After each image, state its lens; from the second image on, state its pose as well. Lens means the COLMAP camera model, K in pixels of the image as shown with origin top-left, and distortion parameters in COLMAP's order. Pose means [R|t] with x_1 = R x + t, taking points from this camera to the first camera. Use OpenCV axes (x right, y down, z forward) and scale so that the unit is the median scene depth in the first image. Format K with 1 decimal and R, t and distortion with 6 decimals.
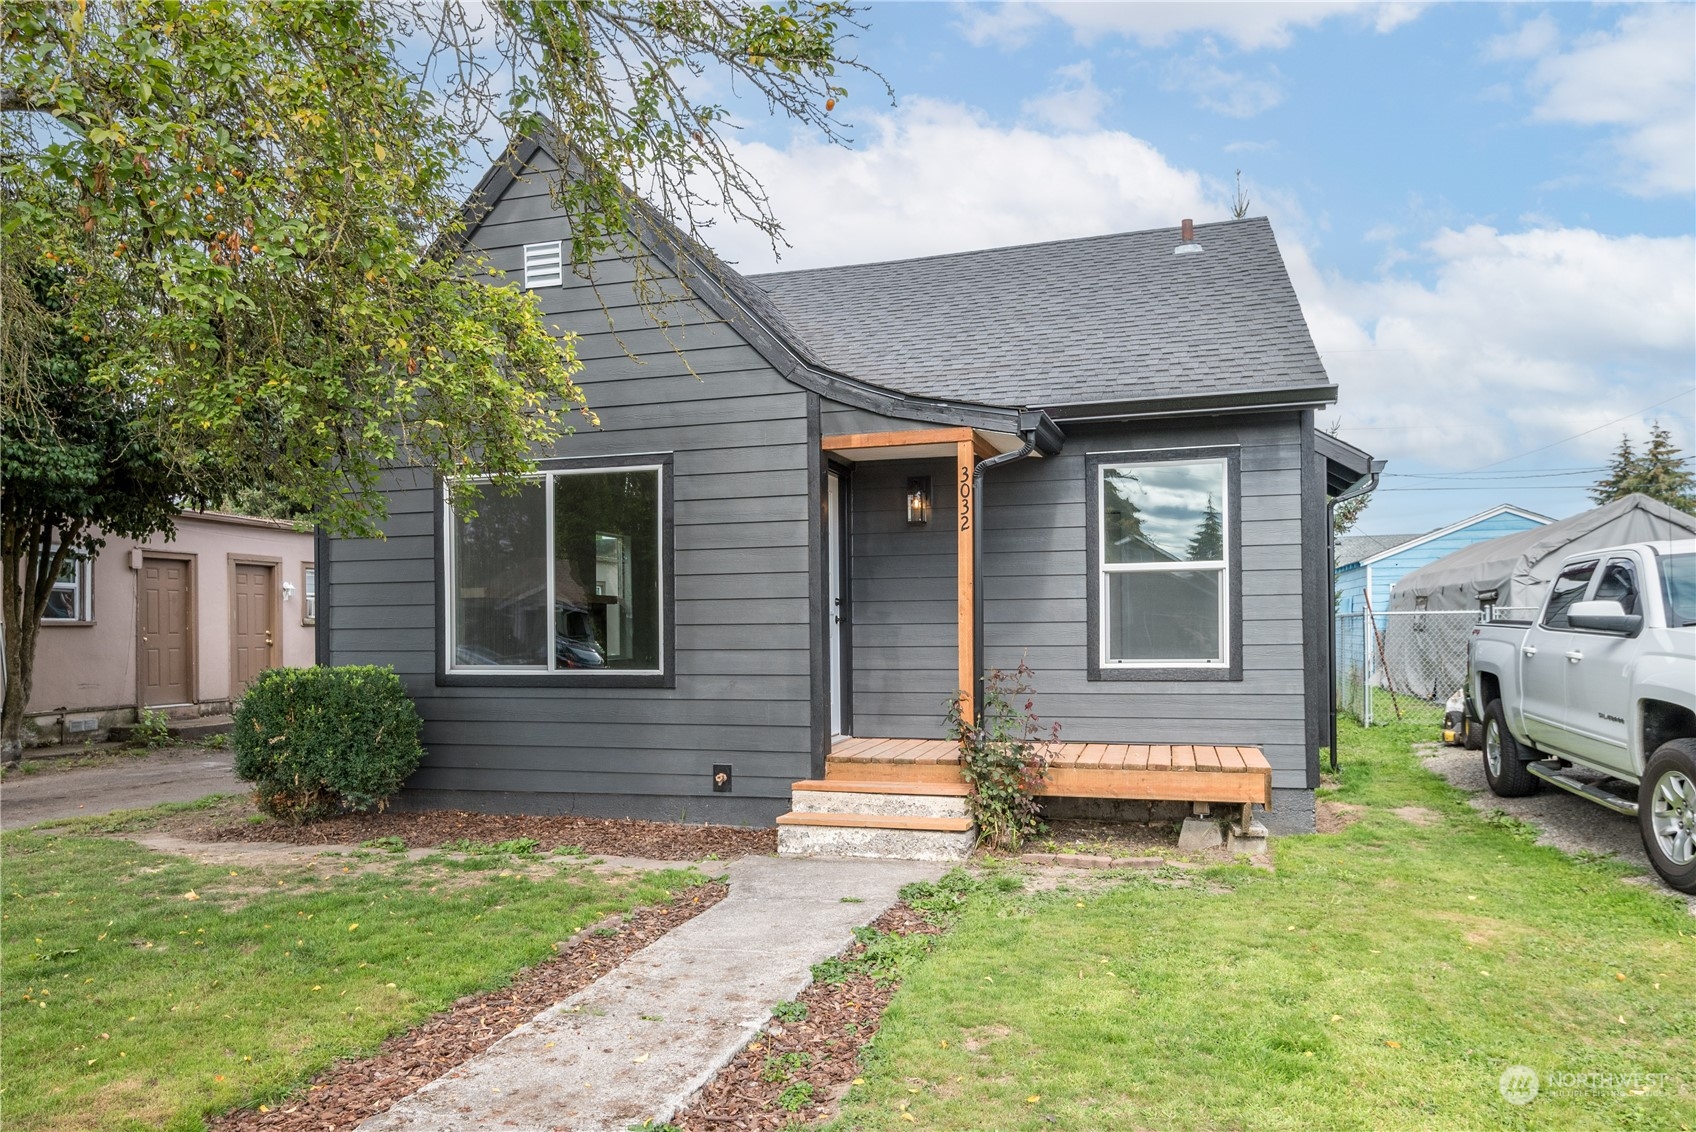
lens RADIAL K [[1180.7, 0, 822.2], [0, 1180.7, 568.9], [0, 0, 1]] dist [-0.011864, -0.006083]
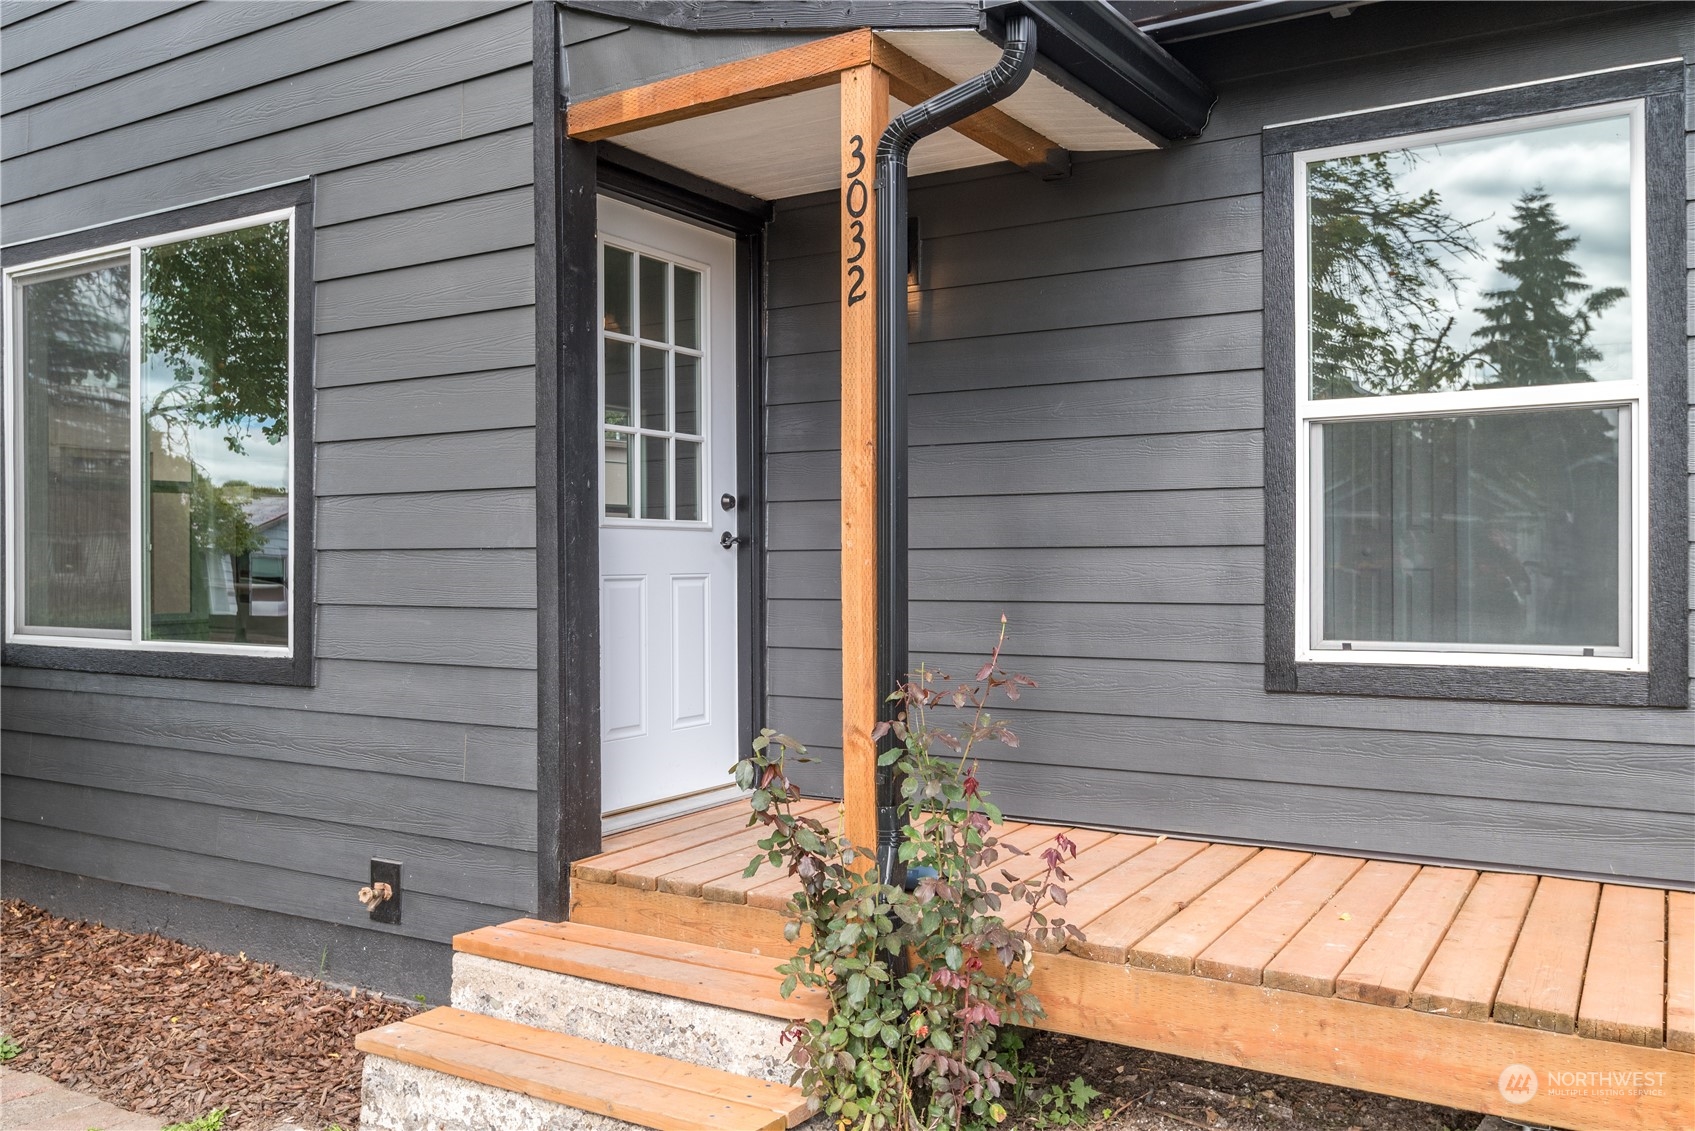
lens RADIAL K [[1375.7, 0, 850.7], [0, 1375.7, 525.2], [0, 0, 1]] dist [-0.011712, -0.007879]
pose [[0.968674, -0.002170, -0.248325, 0.219465], [0.009619, 0.999539, 0.028789, 0.024664], [0.248149, -0.030276, 0.968249, 0.548883]]
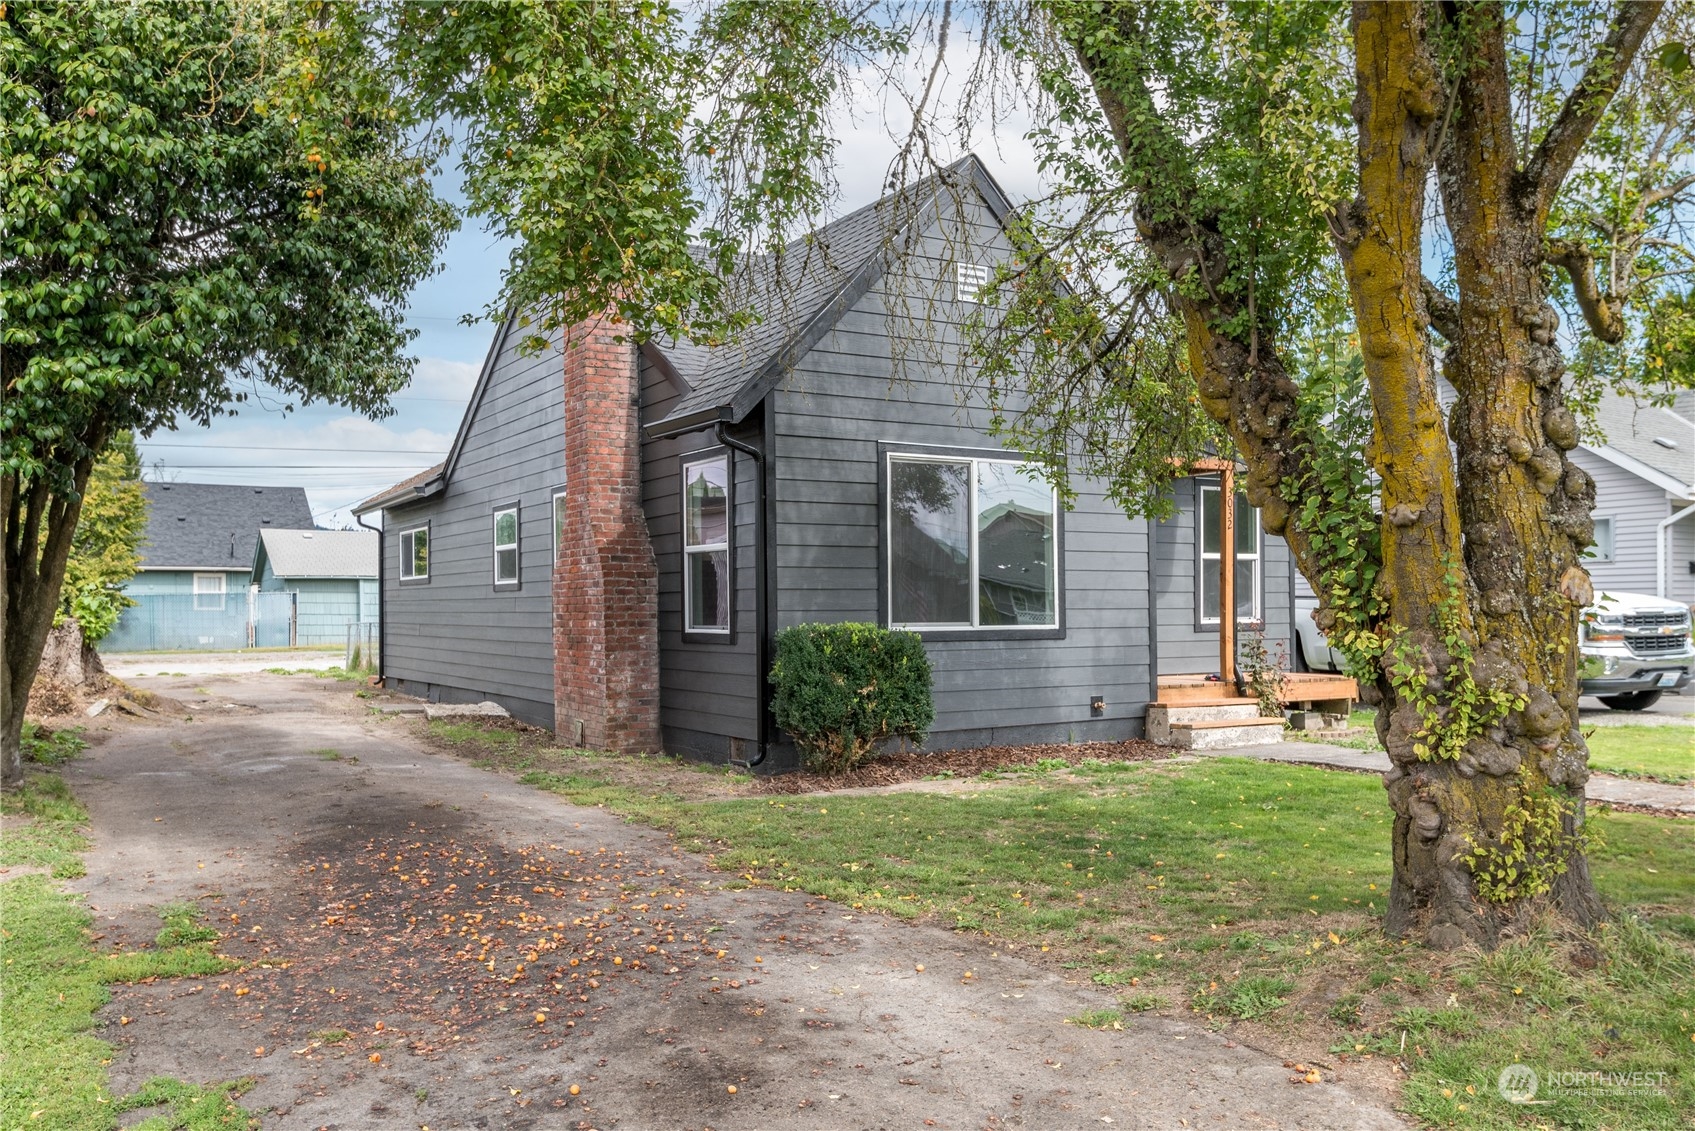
lens RADIAL K [[1397.6, 0, 848.3], [0, 1397.6, 597.2], [0, 0, 1]] dist [0.002867, 0.000858]
pose [[0.678682, 0.012076, 0.734333, -1.442083], [-0.036990, 0.999158, 0.017756, 0.038390], [-0.733500, -0.039214, 0.678557, 0.147188]]
